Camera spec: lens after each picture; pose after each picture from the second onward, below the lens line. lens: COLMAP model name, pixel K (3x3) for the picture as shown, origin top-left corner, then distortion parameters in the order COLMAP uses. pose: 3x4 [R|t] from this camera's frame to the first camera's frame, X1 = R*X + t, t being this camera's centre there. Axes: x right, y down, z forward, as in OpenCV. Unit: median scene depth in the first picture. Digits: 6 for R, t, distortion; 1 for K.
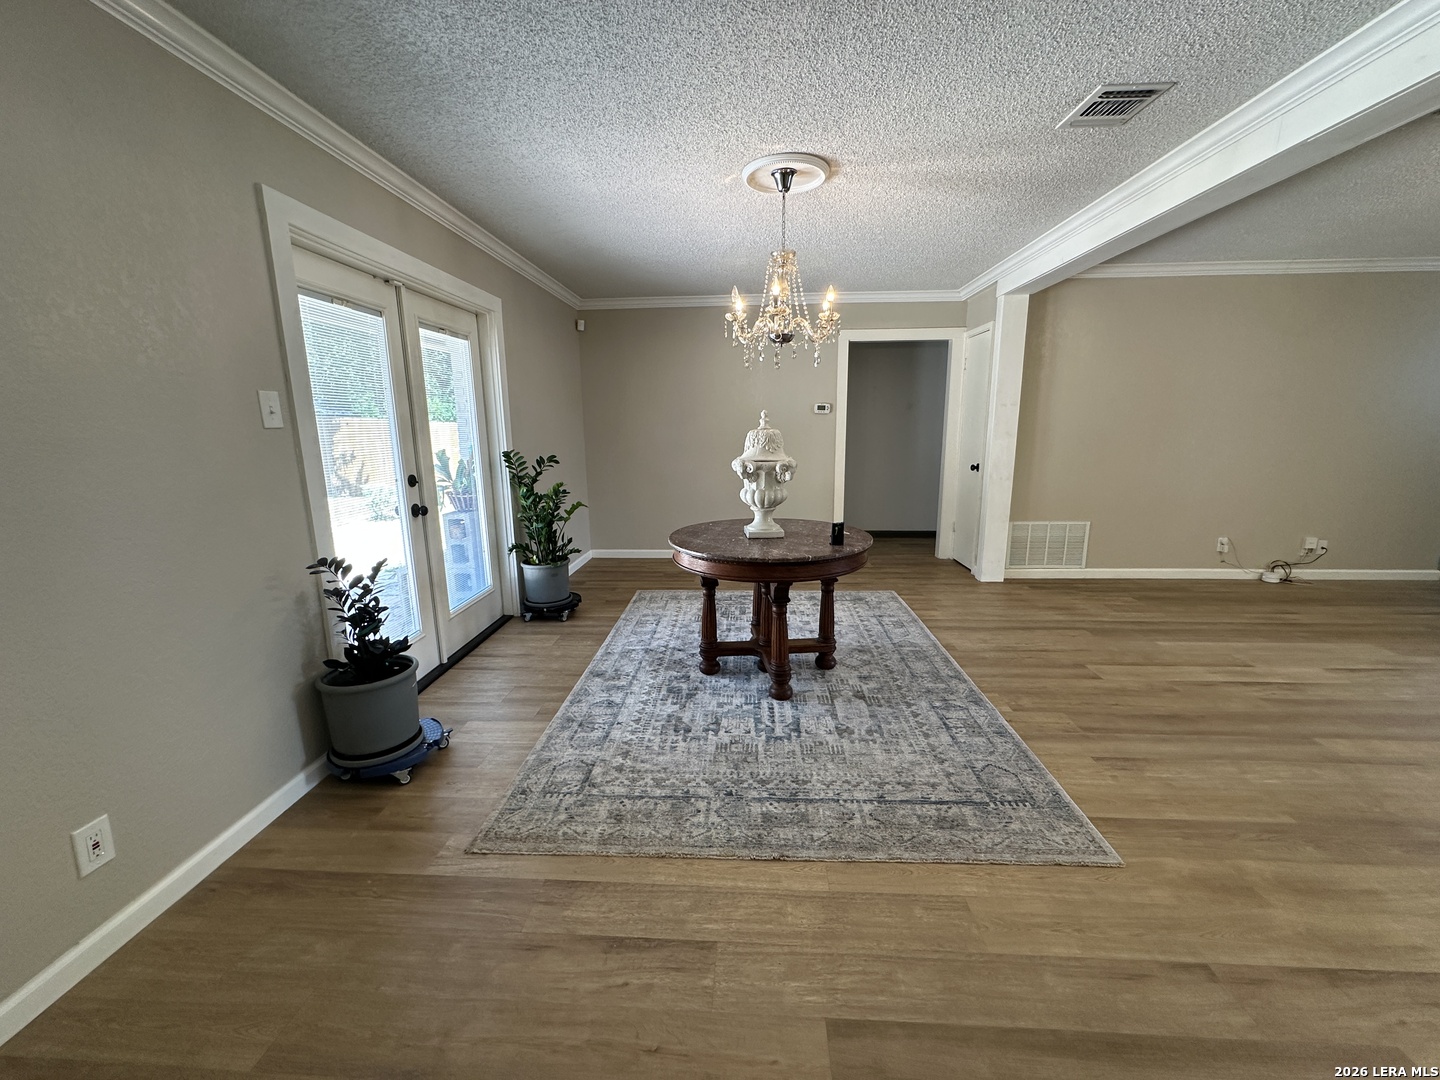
lens RADIAL K [[578.3, 0, 720.0], [0, 578.3, 540.0], [0, 0, 1]] dist [-0.000893, -0.000081]
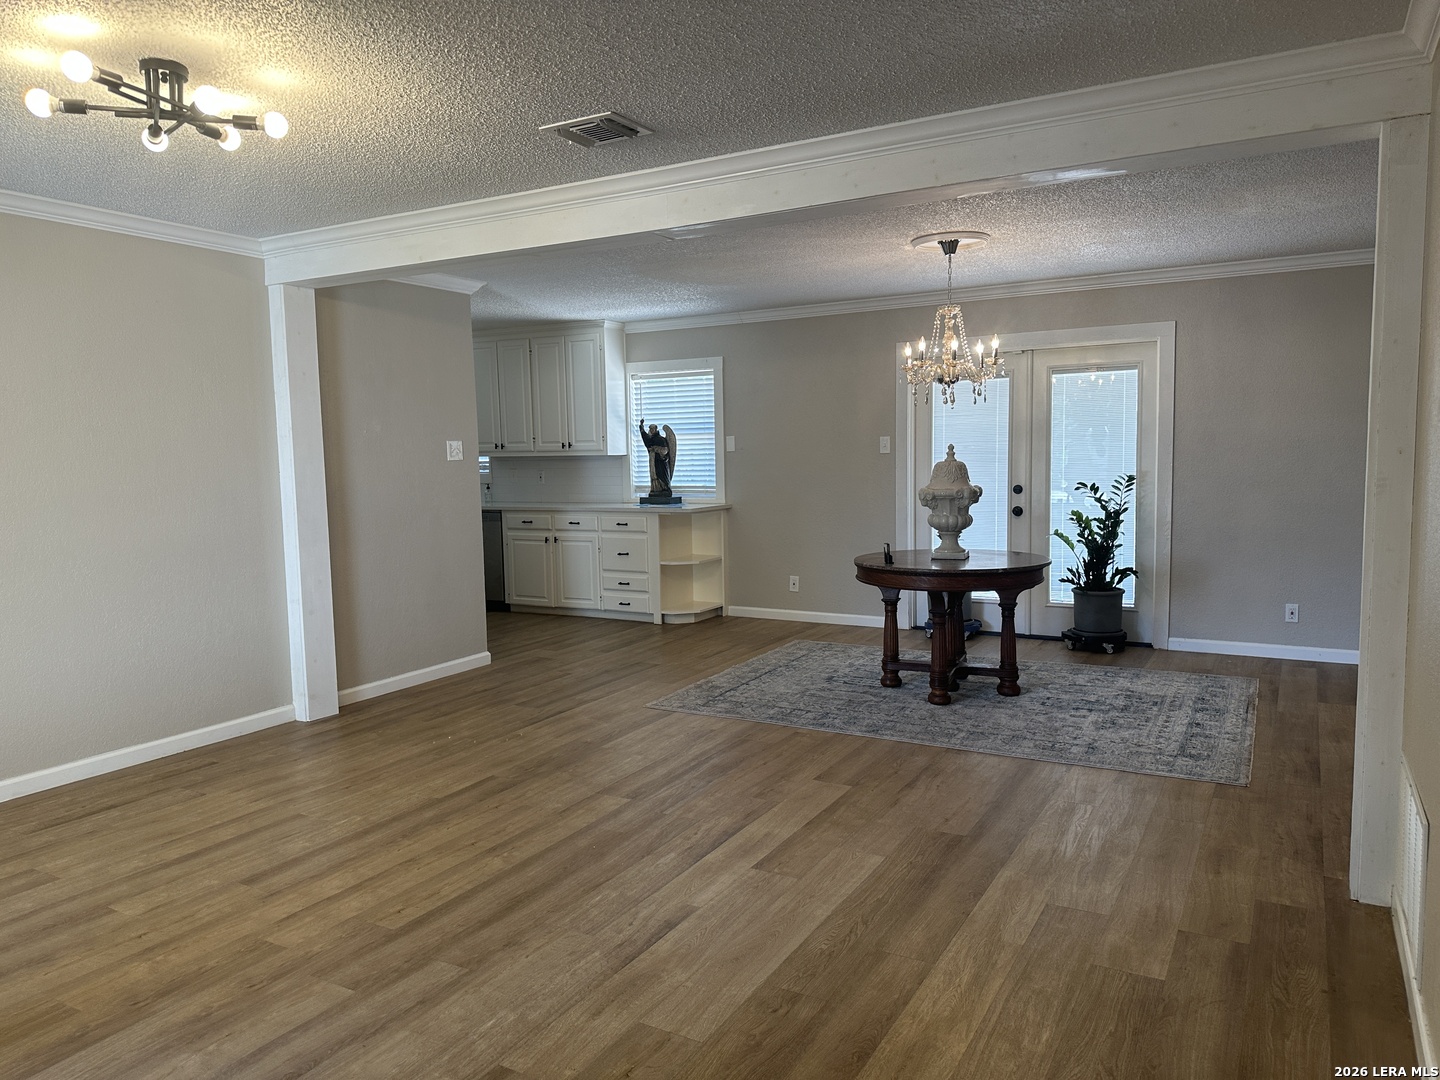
lens RADIAL K [[1001.2, 0, 715.2], [0, 1001.2, 539.1], [0, 0, 1]] dist [0.102193, -0.115359]
pose [[-0.445600, 0.101866, -0.889418, 2.070044], [-0.152157, 0.970432, 0.187375, -0.350305], [0.882207, 0.218825, -0.416925, 1.484162]]
